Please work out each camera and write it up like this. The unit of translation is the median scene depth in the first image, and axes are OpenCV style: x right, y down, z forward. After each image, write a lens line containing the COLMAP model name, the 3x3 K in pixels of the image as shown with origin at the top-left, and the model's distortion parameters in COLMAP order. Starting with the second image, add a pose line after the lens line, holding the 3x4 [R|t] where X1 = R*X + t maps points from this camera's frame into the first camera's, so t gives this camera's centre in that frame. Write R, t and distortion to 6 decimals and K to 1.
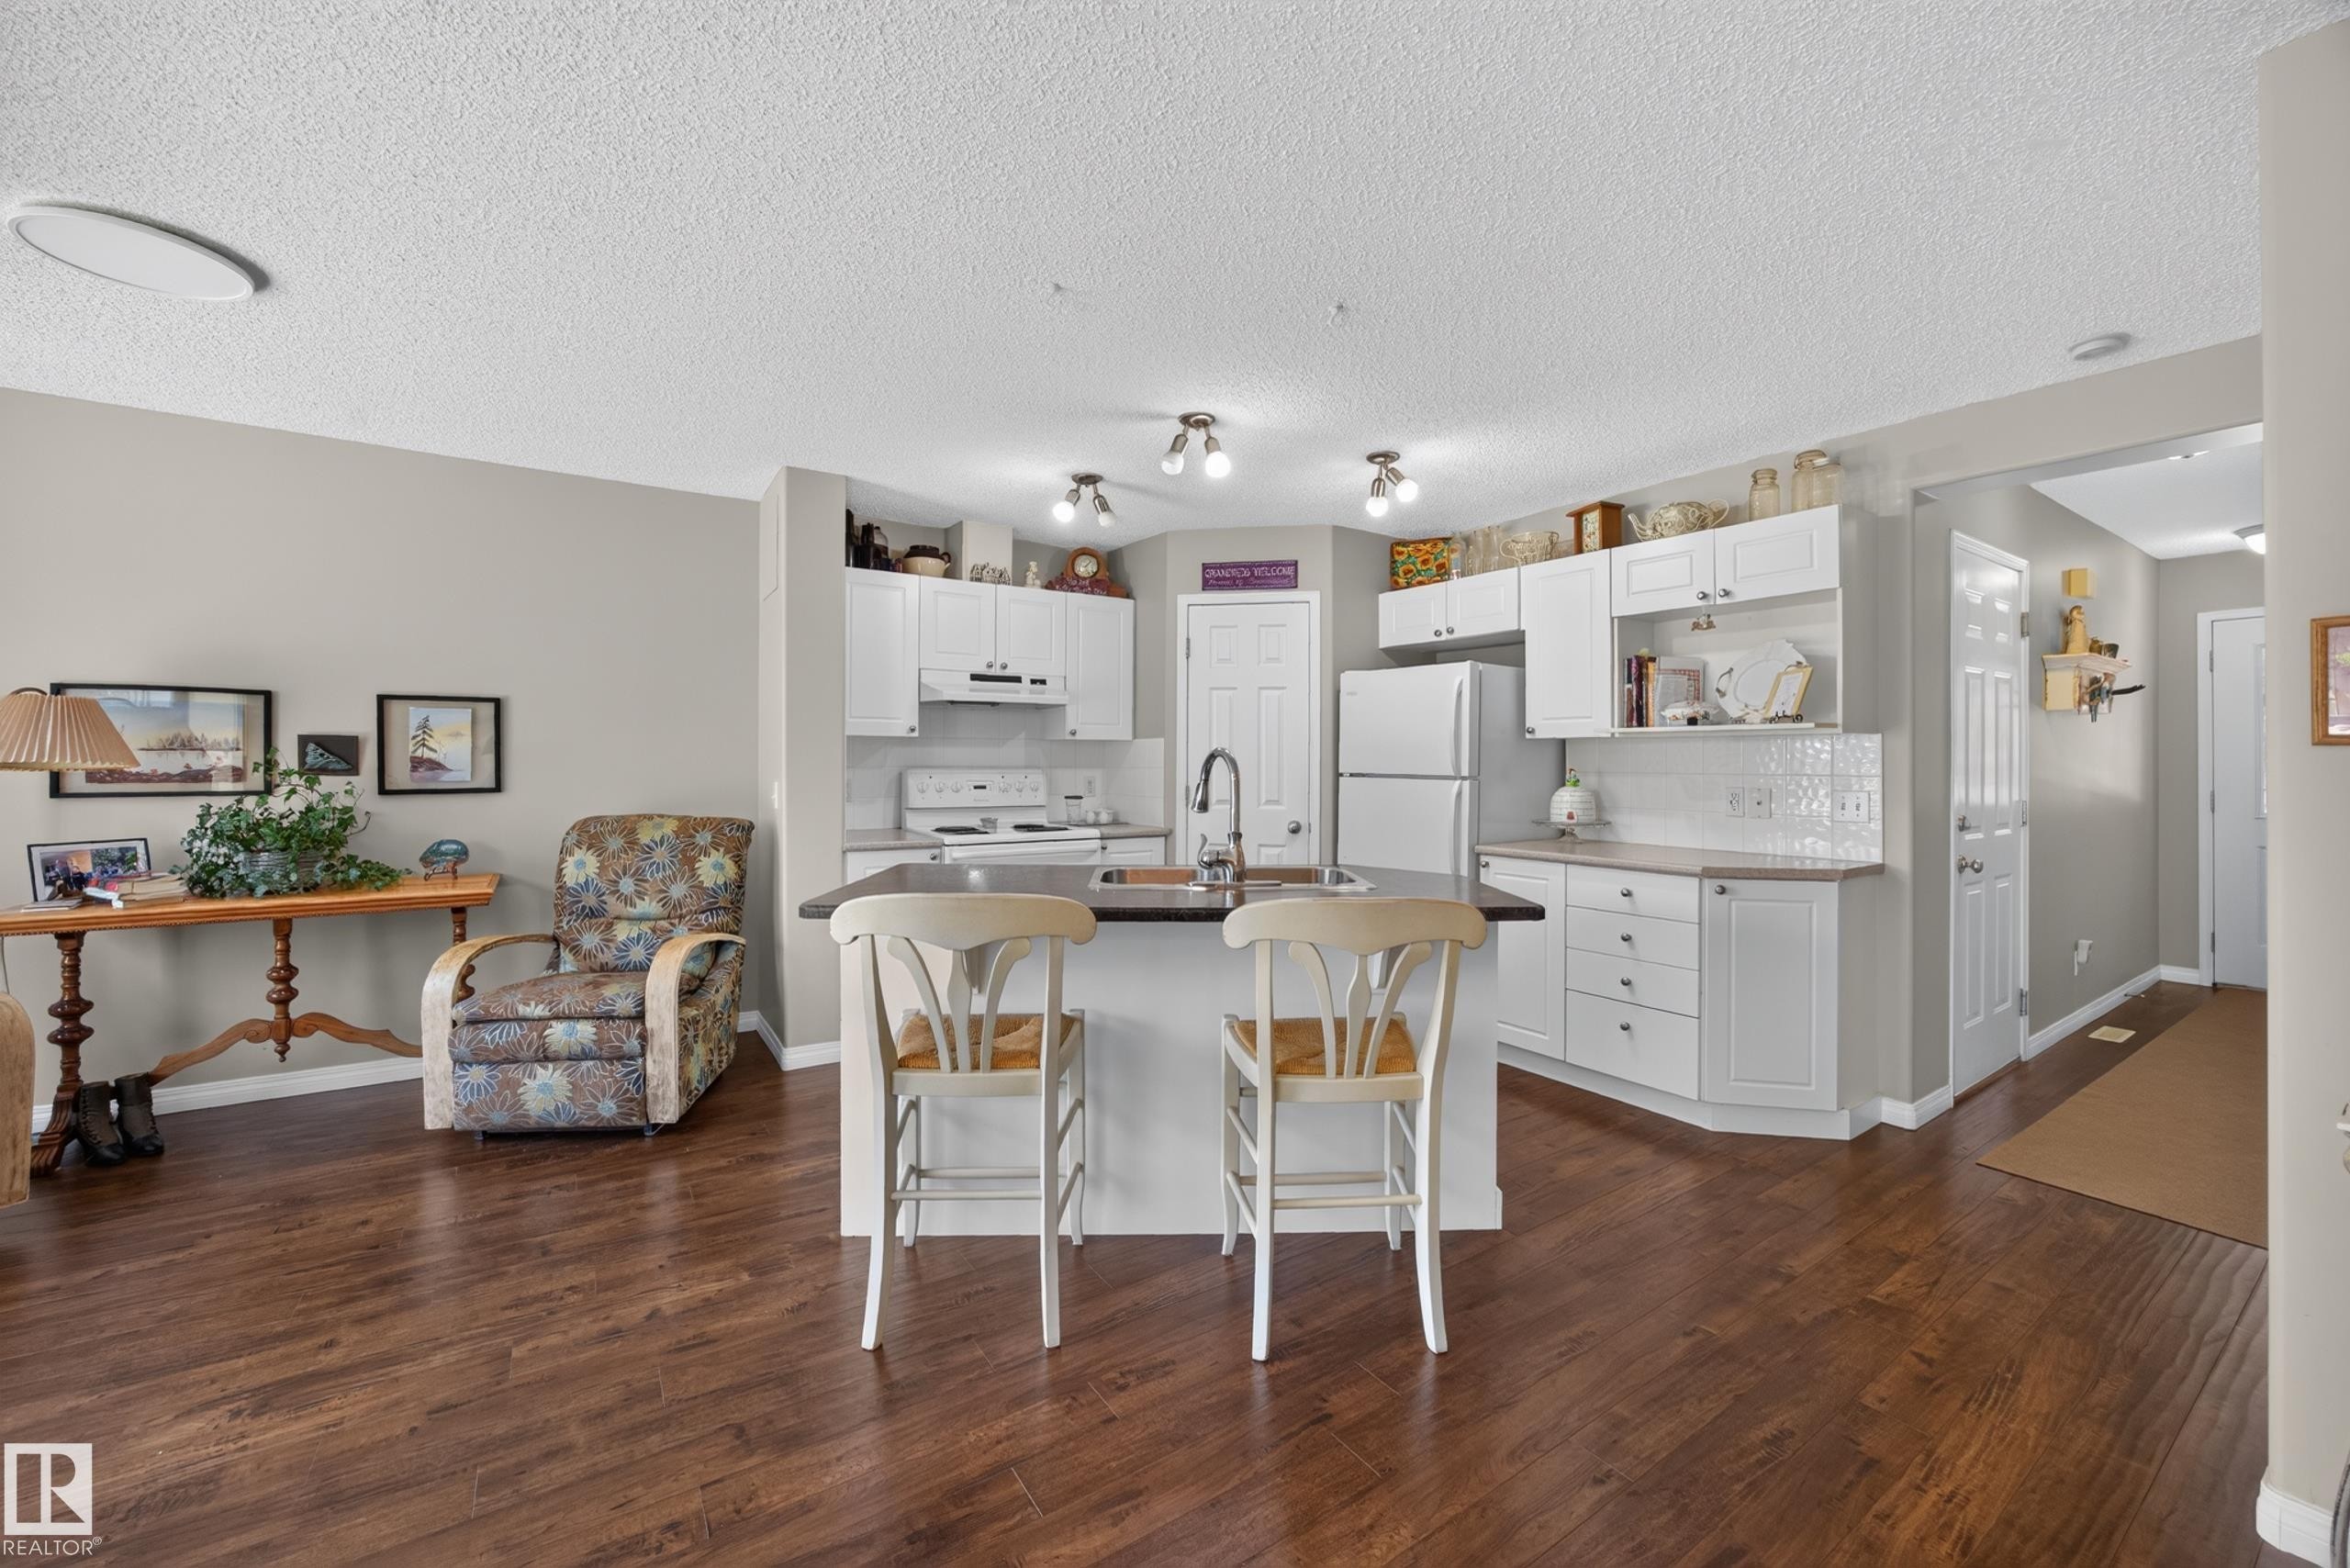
lens RADIAL K [[920.9, 0, 1170.0], [0, 920.9, 757.4], [0, 0, 1]] dist [-0.019545, 0.003852]
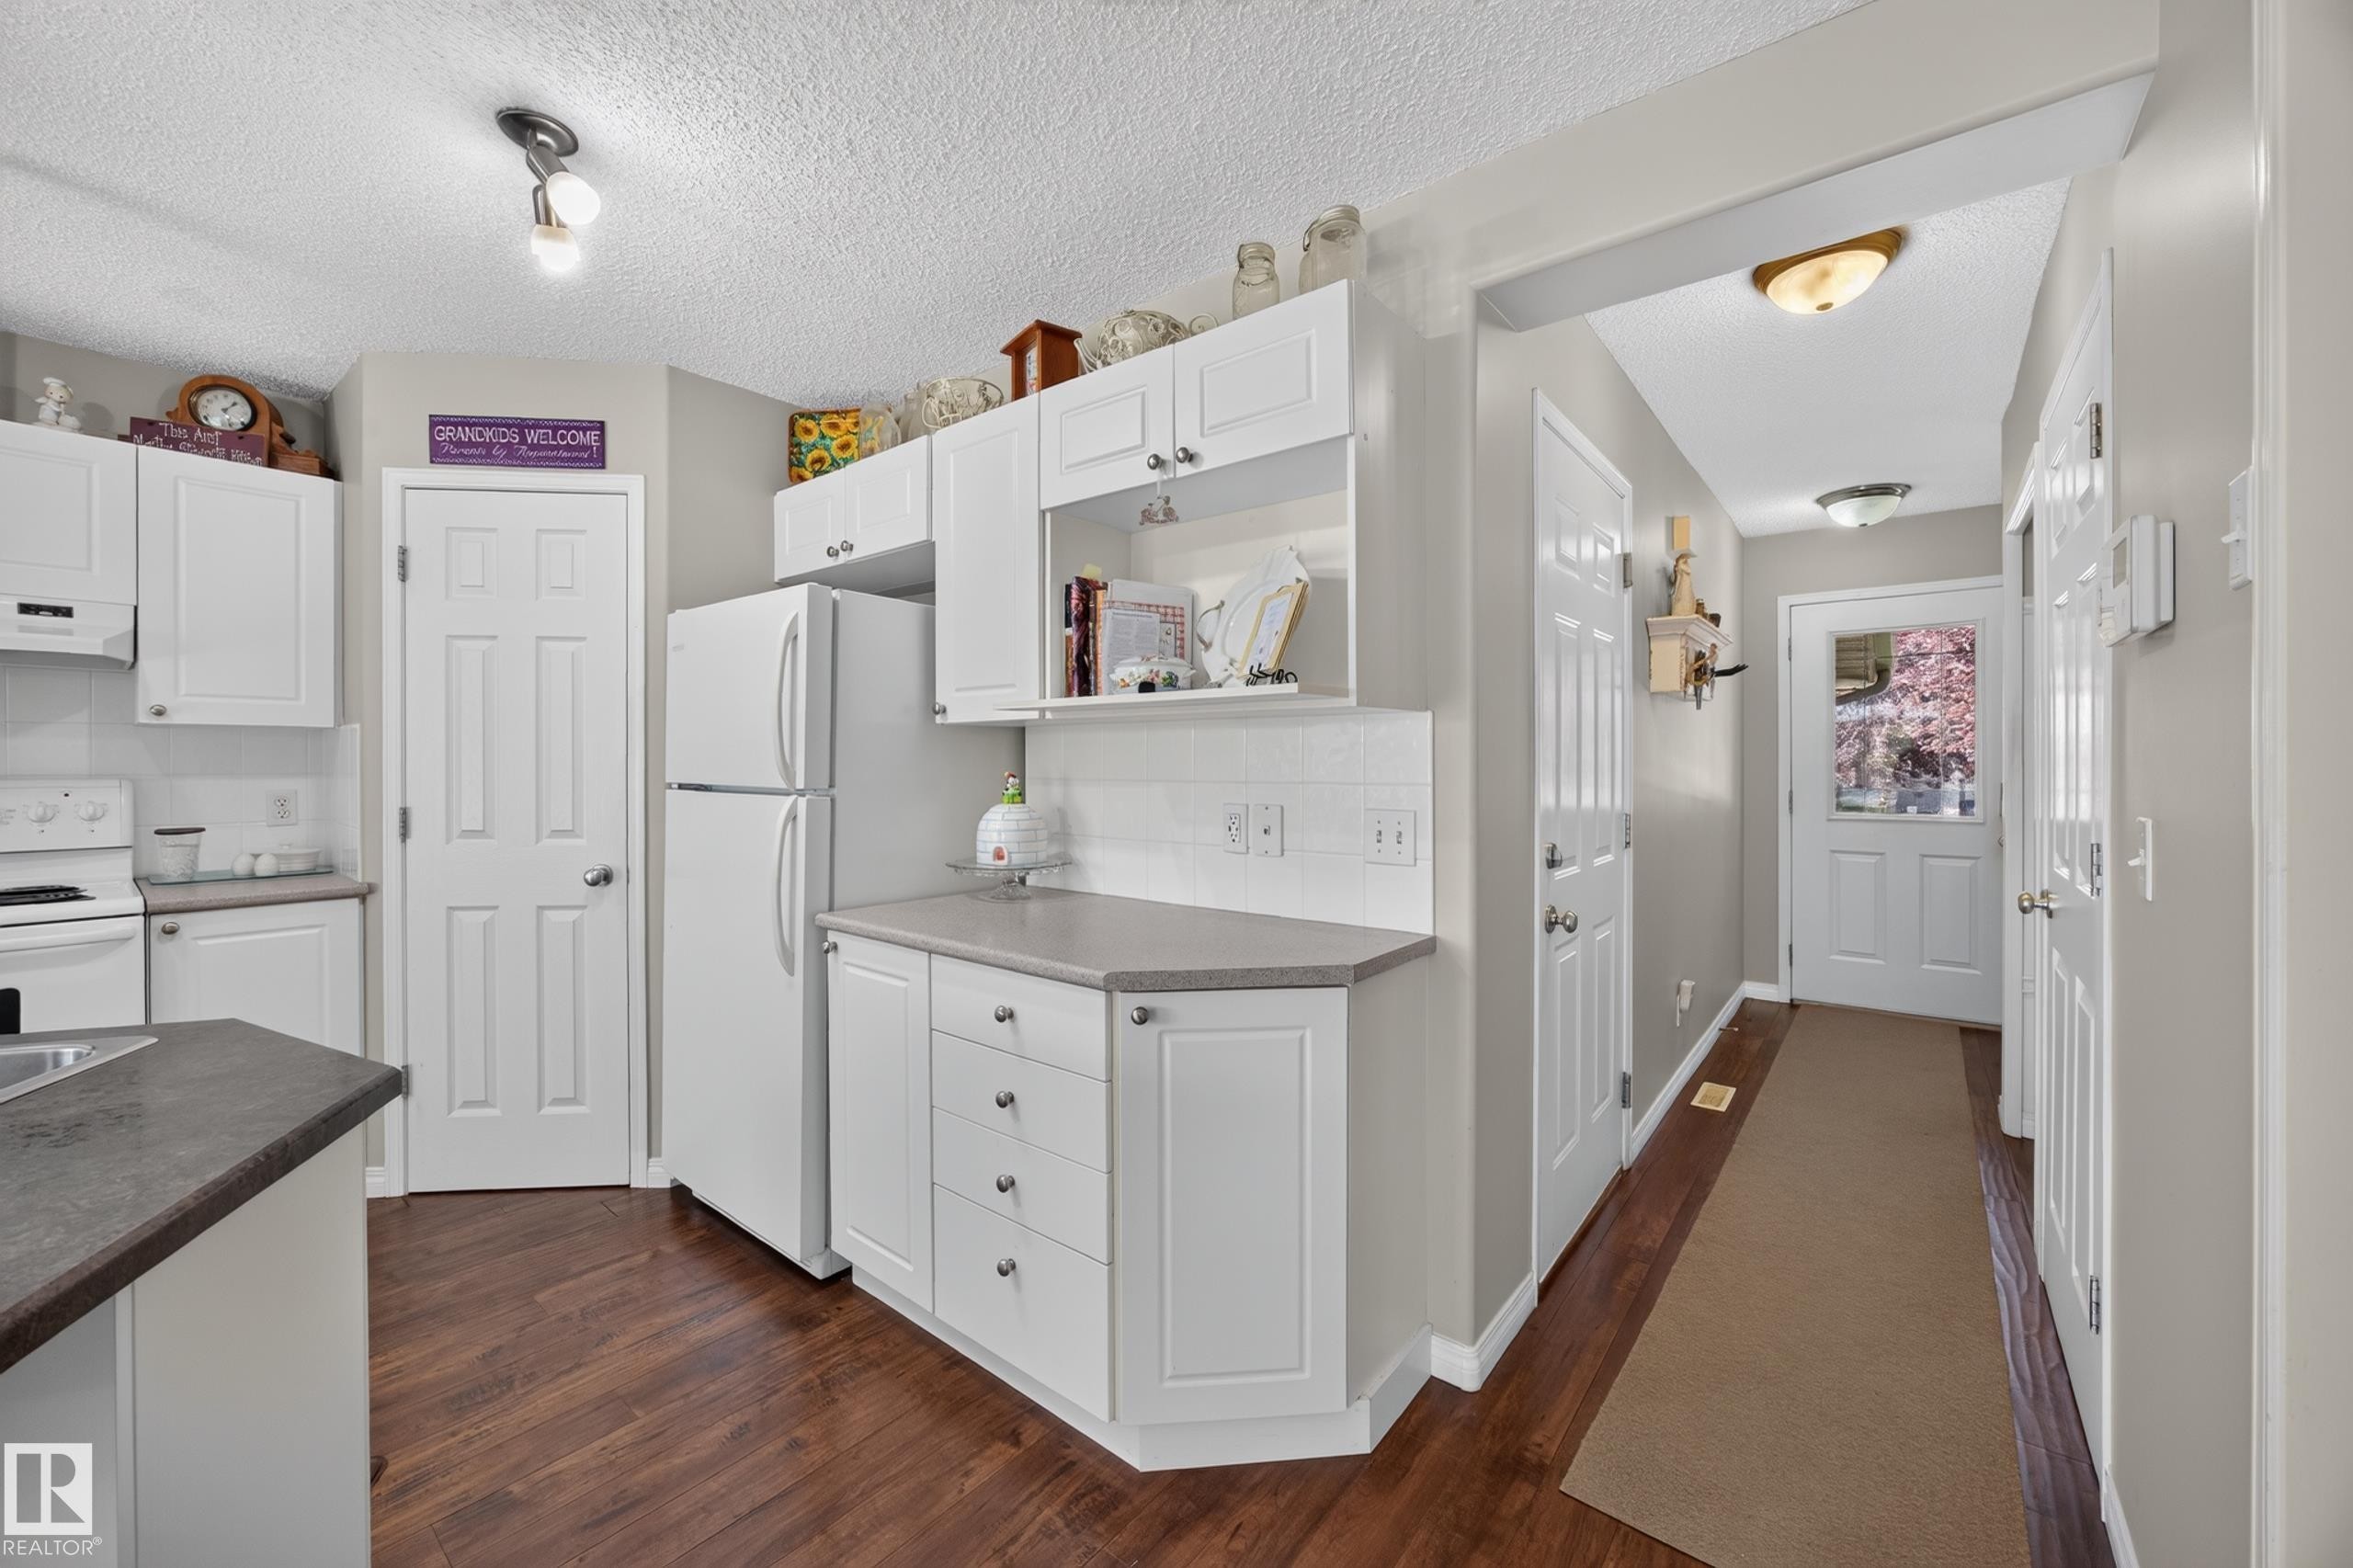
lens RADIAL K [[916.1, 0, 1178.9], [0, 916.1, 766.2], [0, 0, 1]] dist [-0.029259, 0.008402]
pose [[0.953834, -0.006273, 0.300268, 0.397338], [0.003897, 0.999956, 0.008511, 0.002814], [-0.300308, -0.006948, 0.953817, 0.432578]]
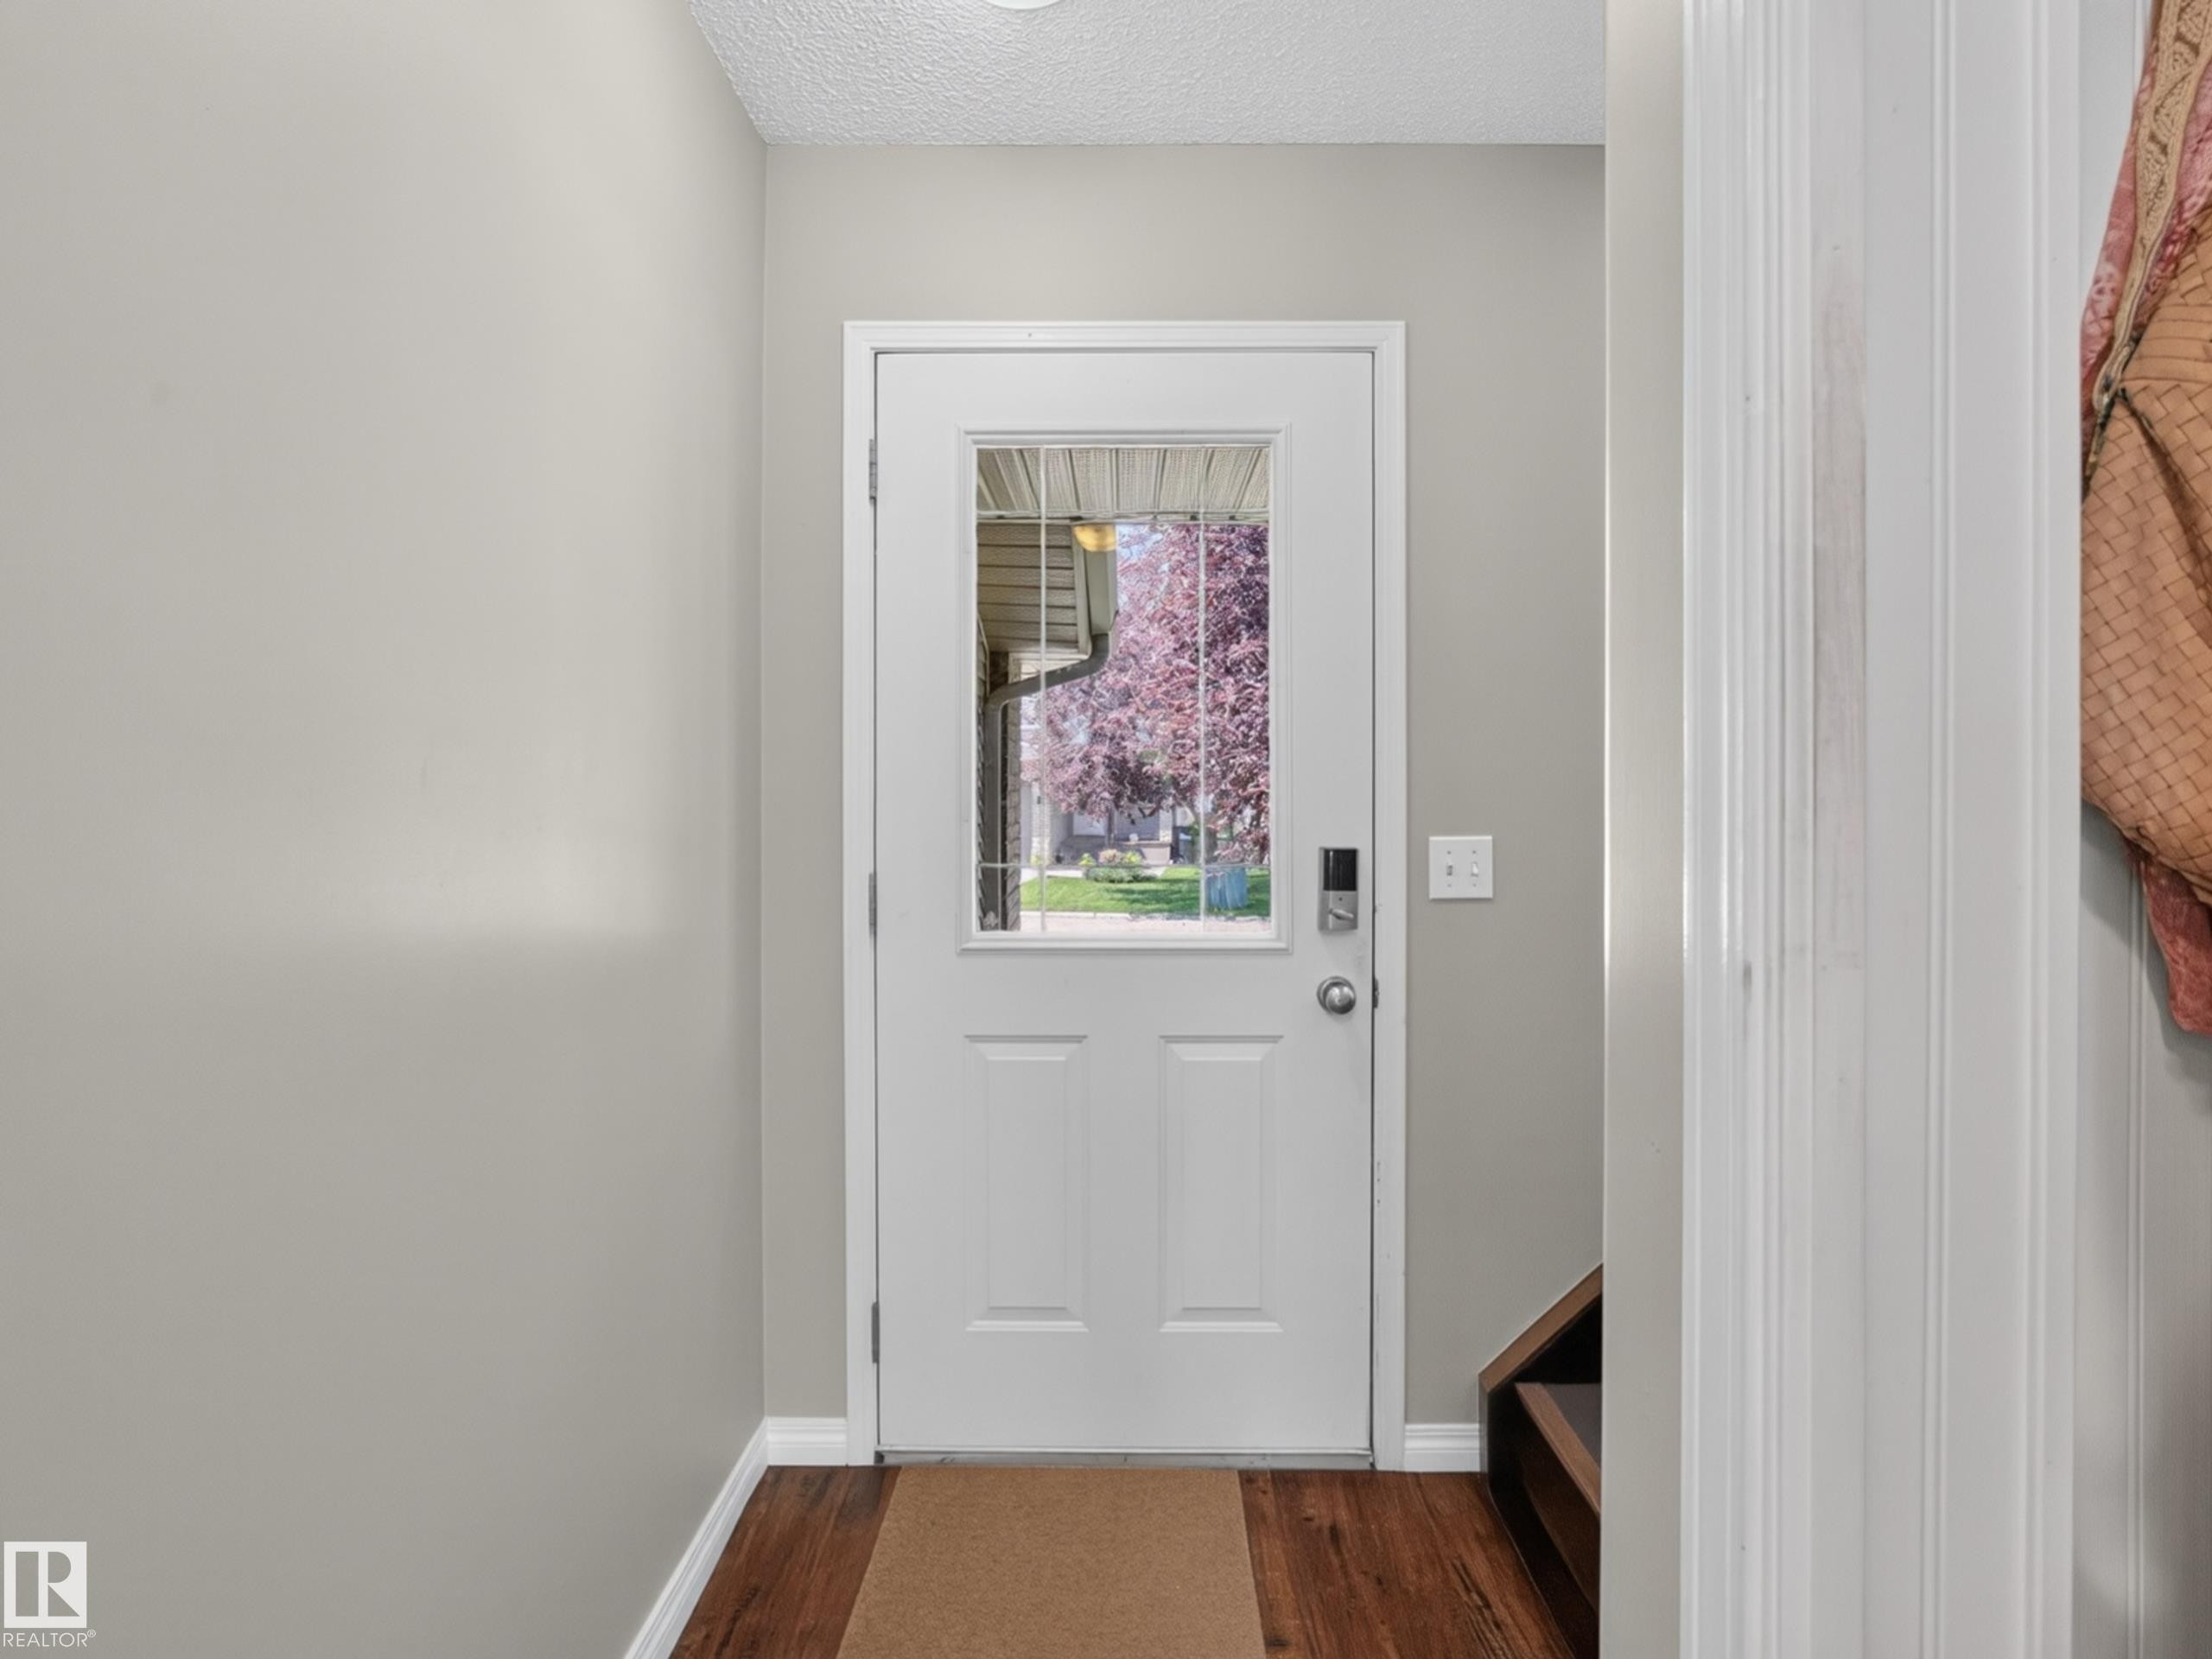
lens RADIAL K [[890.5, 0, 1116.7], [0, 890.5, 792.4], [0, 0, 1]] dist [0.000343, -0.000090]
pose [[0.561945, -0.007701, 0.827139, 1.318398], [-0.000676, 0.999952, 0.009769, 0.010075], [-0.827174, -0.006048, 0.561913, 1.050284]]
